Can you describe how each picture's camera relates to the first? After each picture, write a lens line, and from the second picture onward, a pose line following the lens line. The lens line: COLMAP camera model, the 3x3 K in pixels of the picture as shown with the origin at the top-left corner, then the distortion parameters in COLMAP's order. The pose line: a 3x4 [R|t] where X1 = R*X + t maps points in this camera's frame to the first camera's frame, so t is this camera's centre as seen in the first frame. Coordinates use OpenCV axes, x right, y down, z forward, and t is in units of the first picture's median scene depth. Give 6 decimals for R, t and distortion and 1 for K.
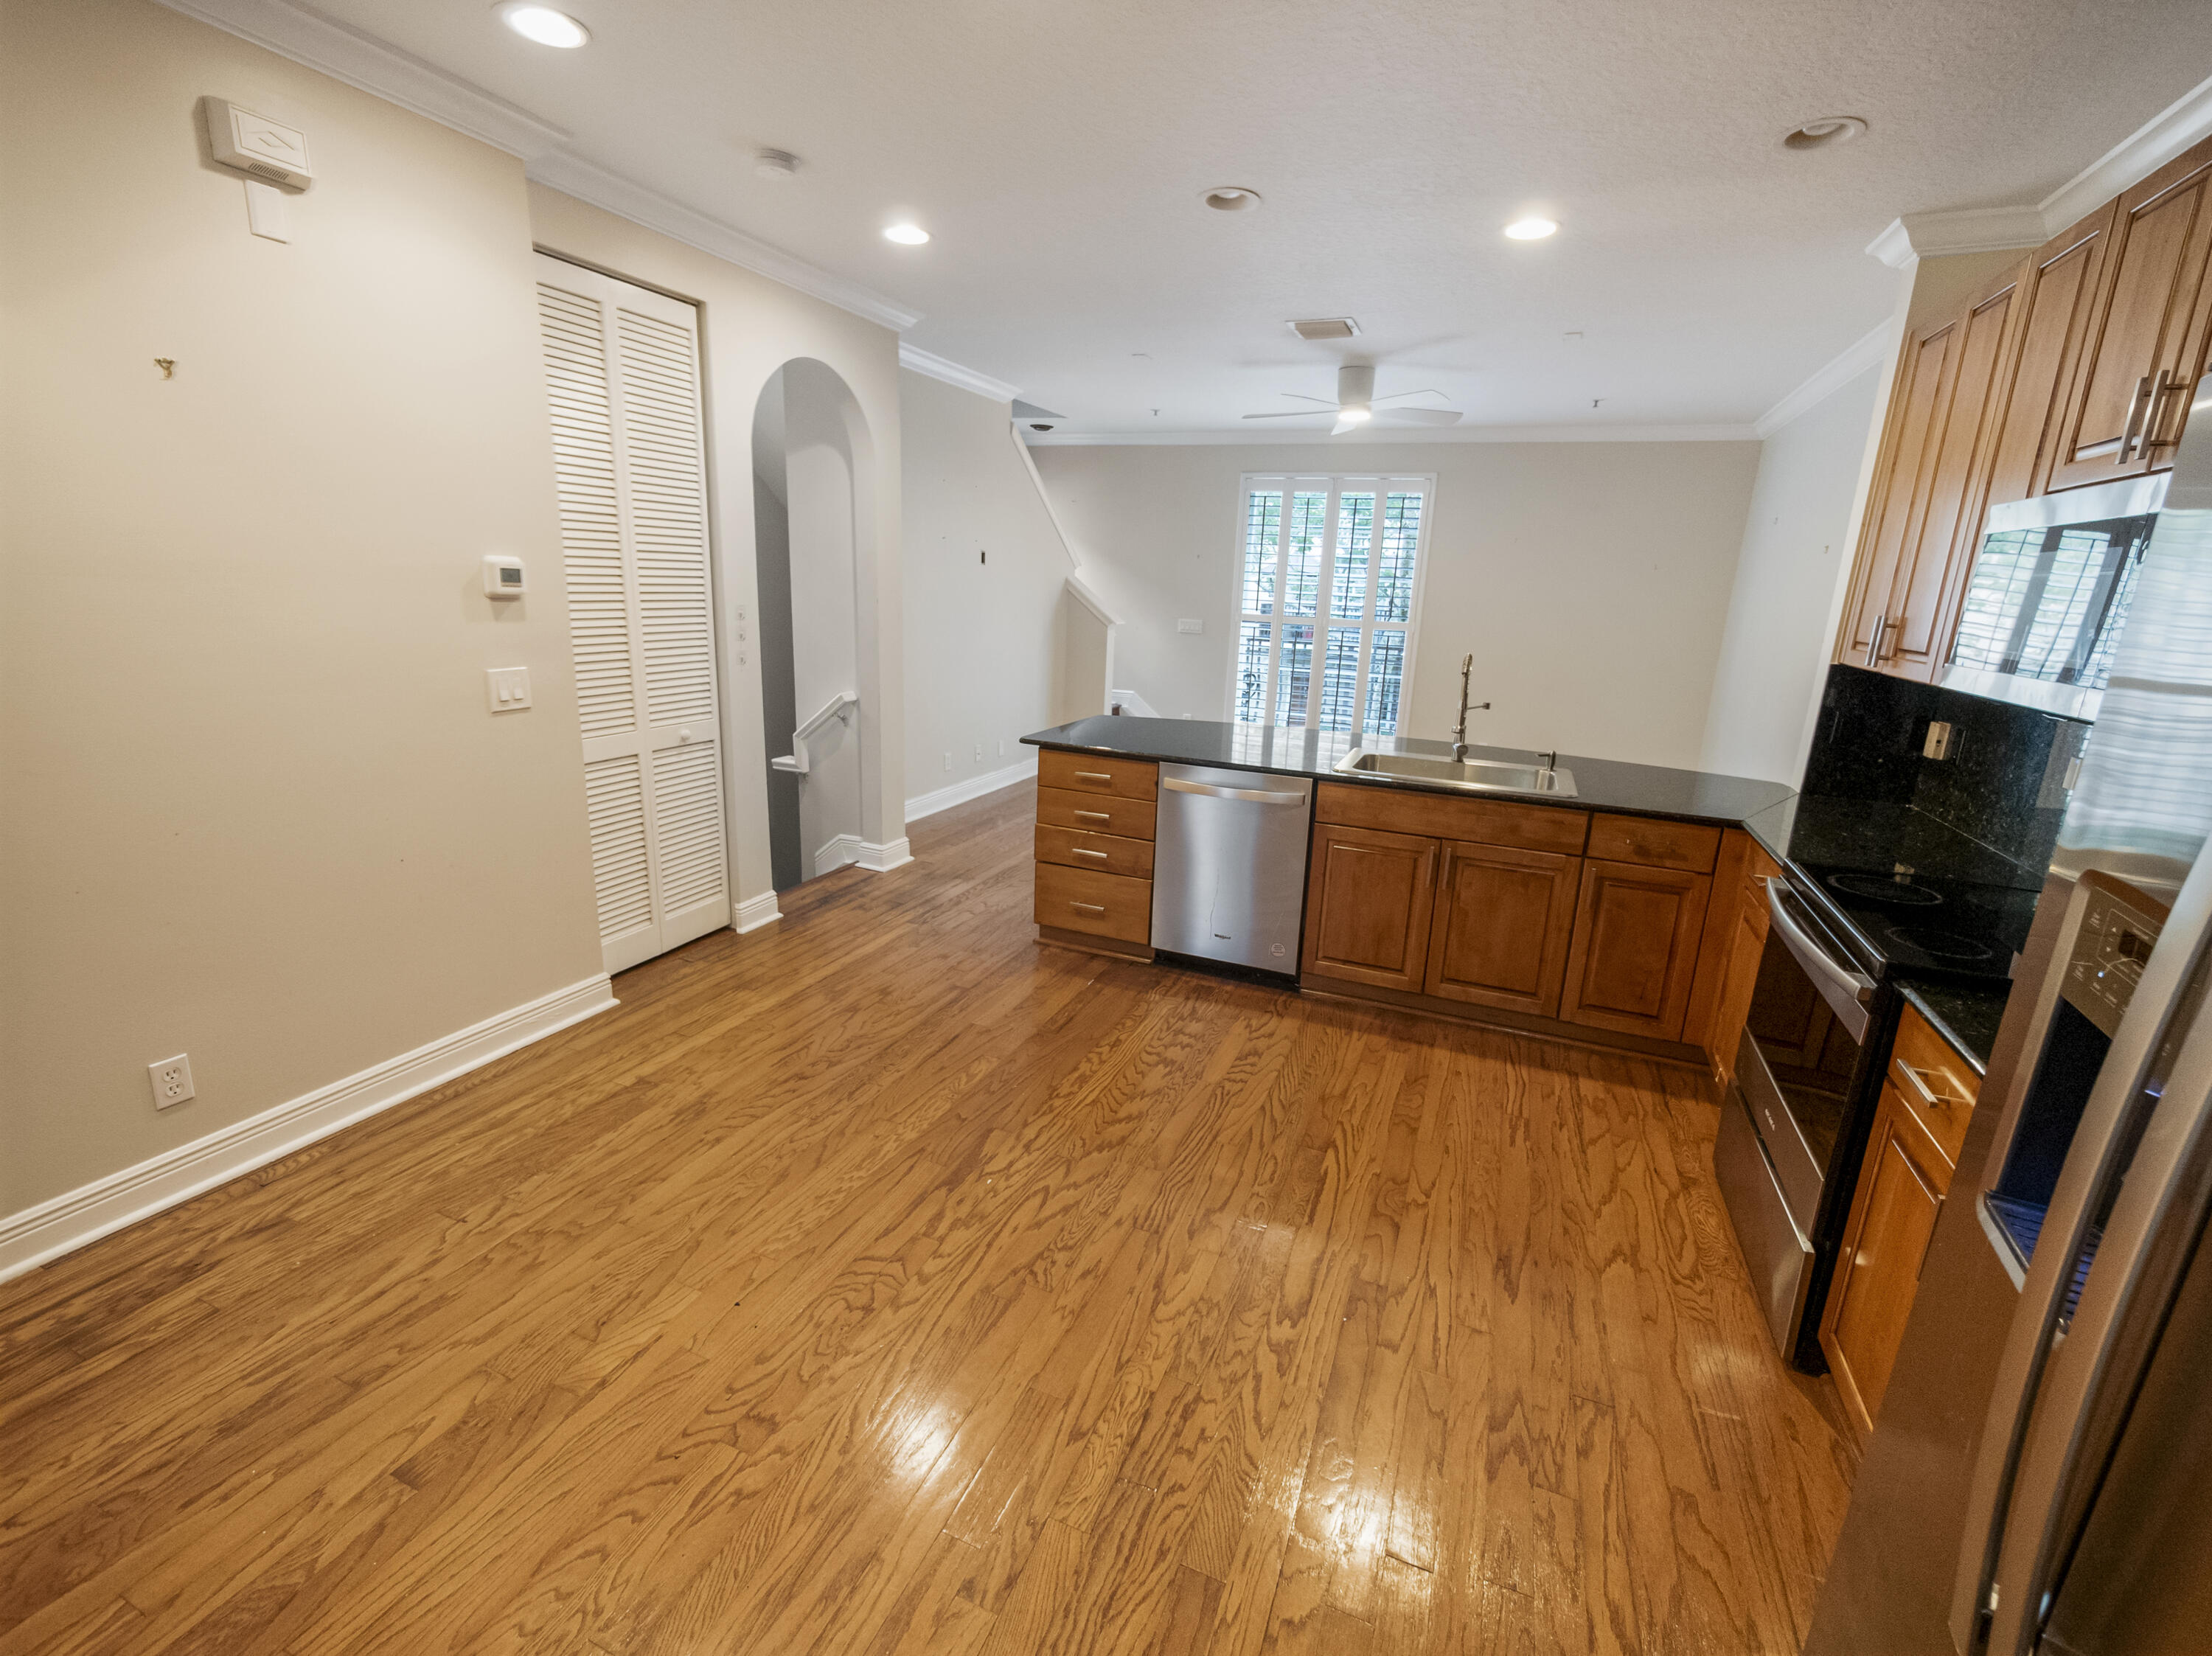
lens RADIAL K [[968.7, 0, 1106.0], [0, 968.7, 828.0], [0, 0, 1]] dist [-0.002065, 0.000453]
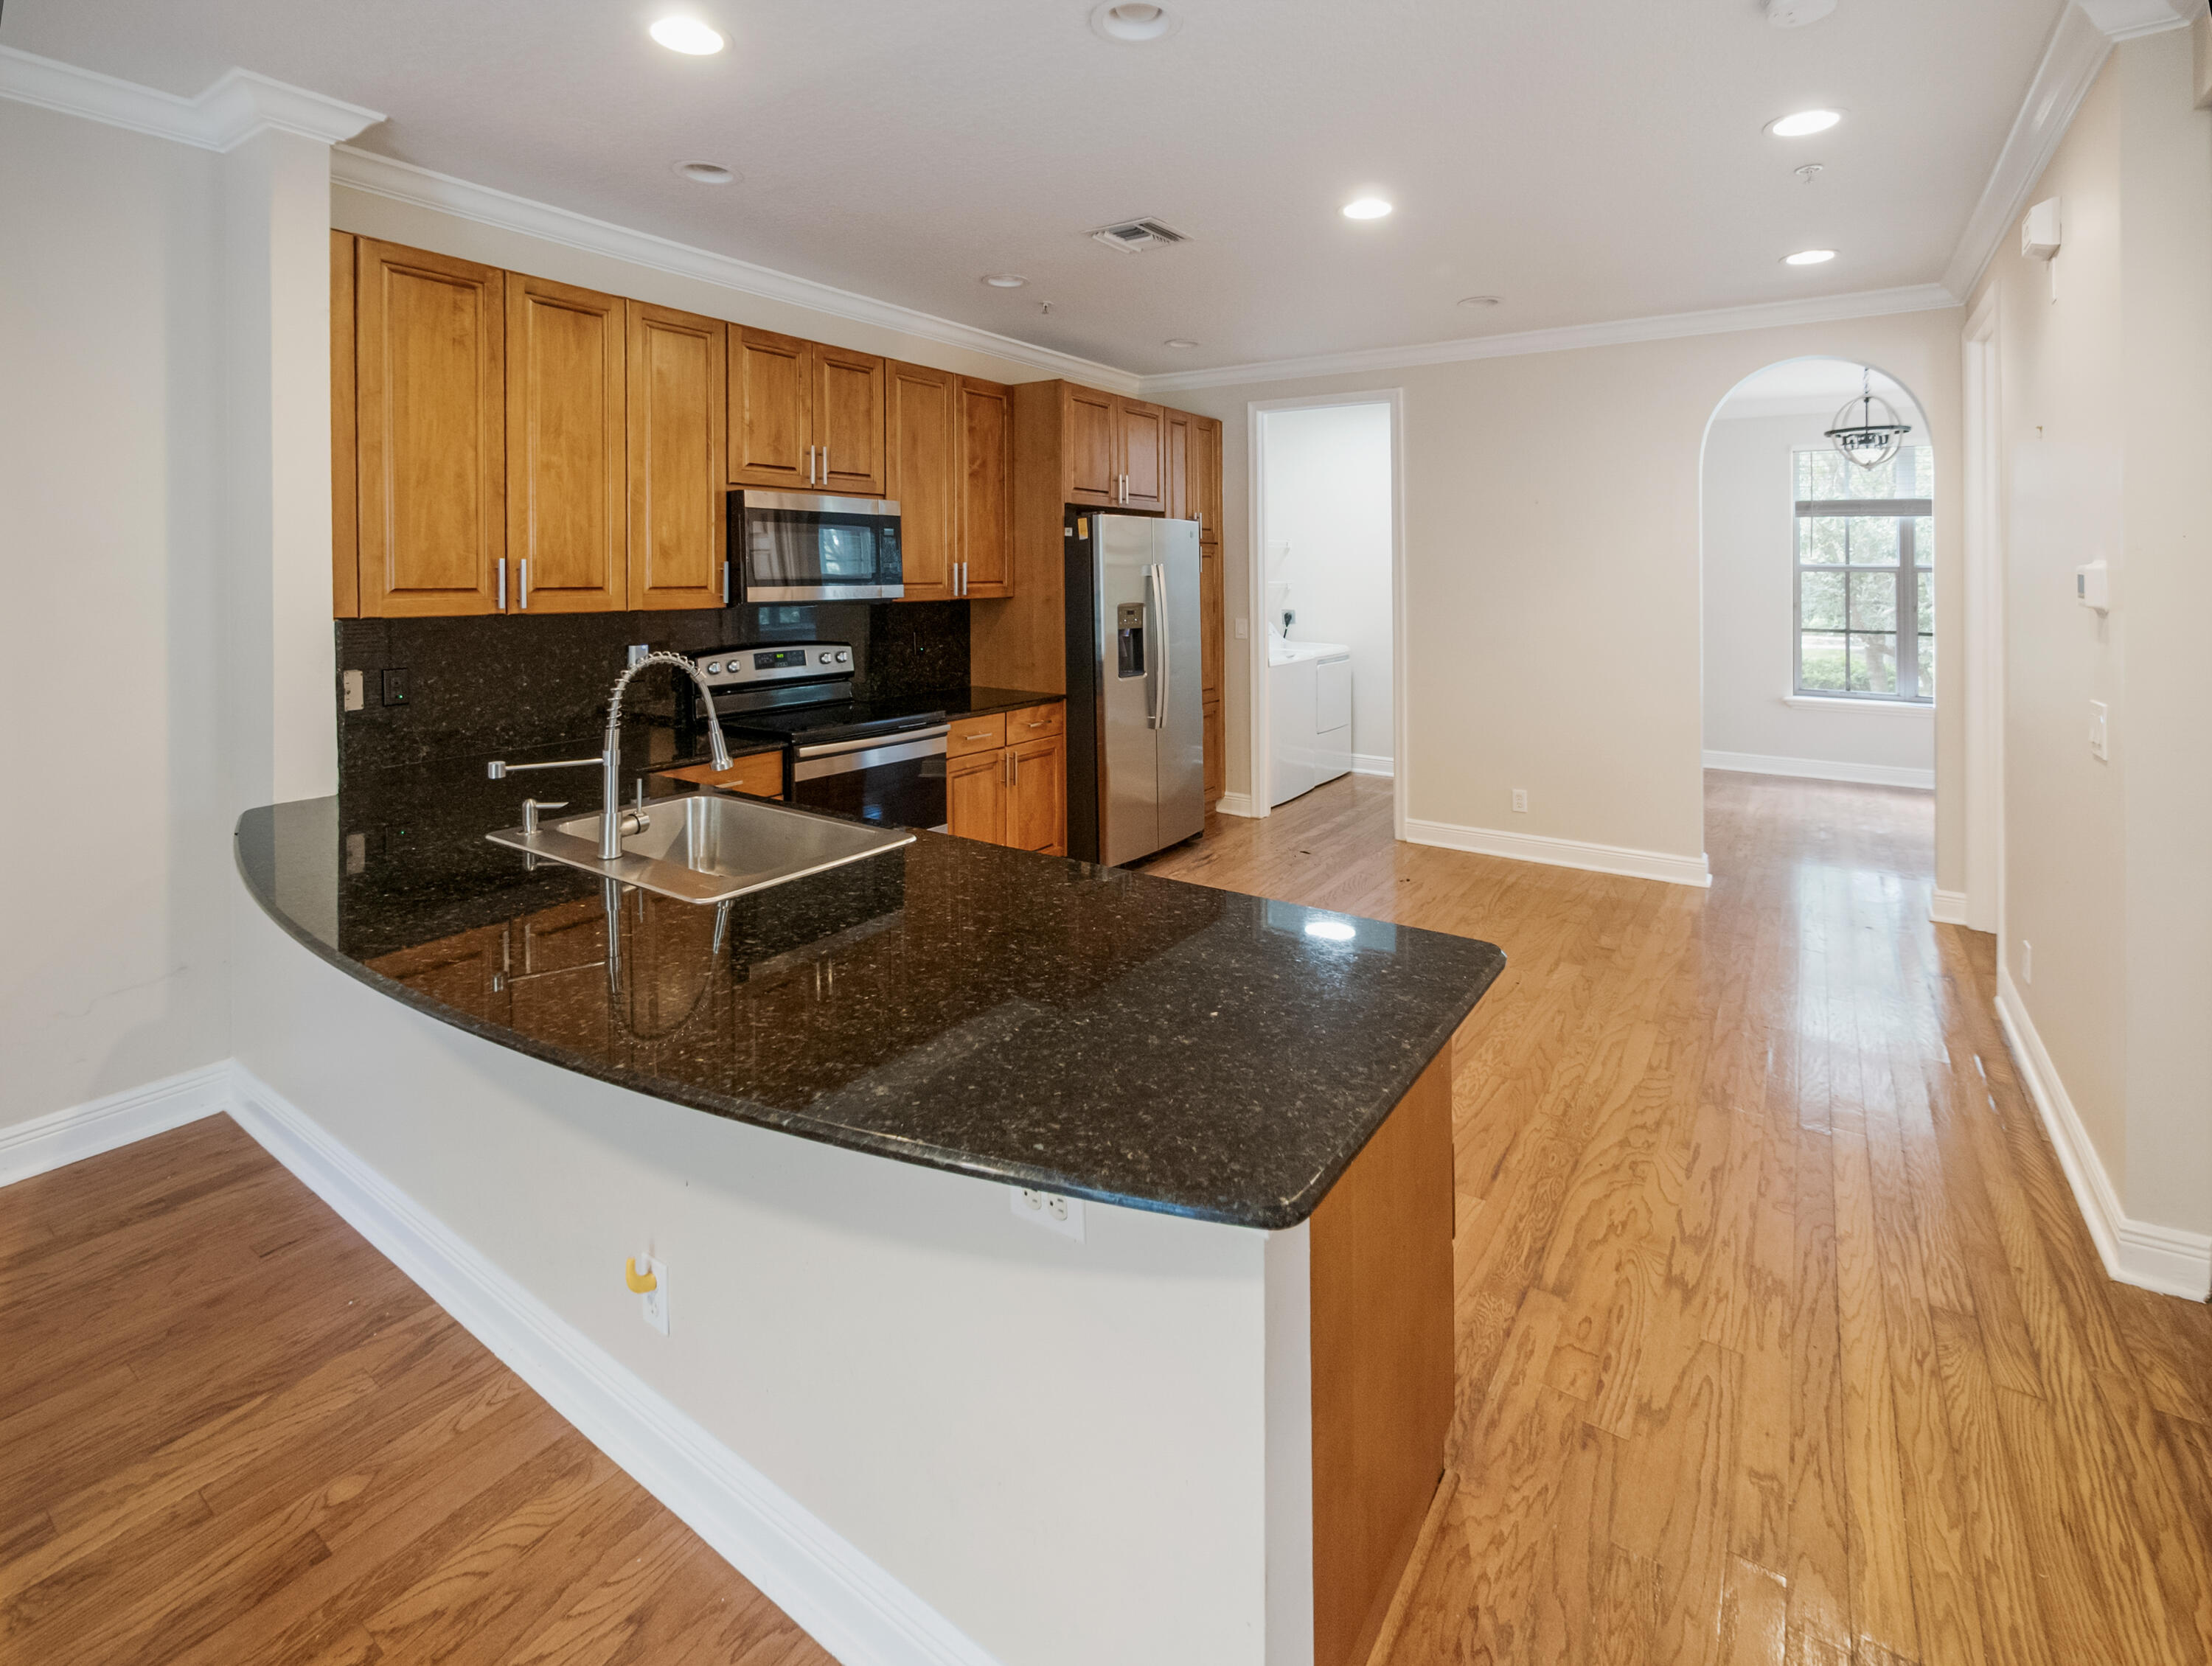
lens RADIAL K [[968.6, 0, 1106.0], [0, 968.6, 833.0], [0, 0, 1]] dist [-0.002065, 0.000453]
pose [[-0.977089, -0.086677, 0.194380, 0.010775], [0.021120, 0.869317, 0.493803, -0.321538], [-0.211779, 0.486595, -0.847570, 1.323017]]
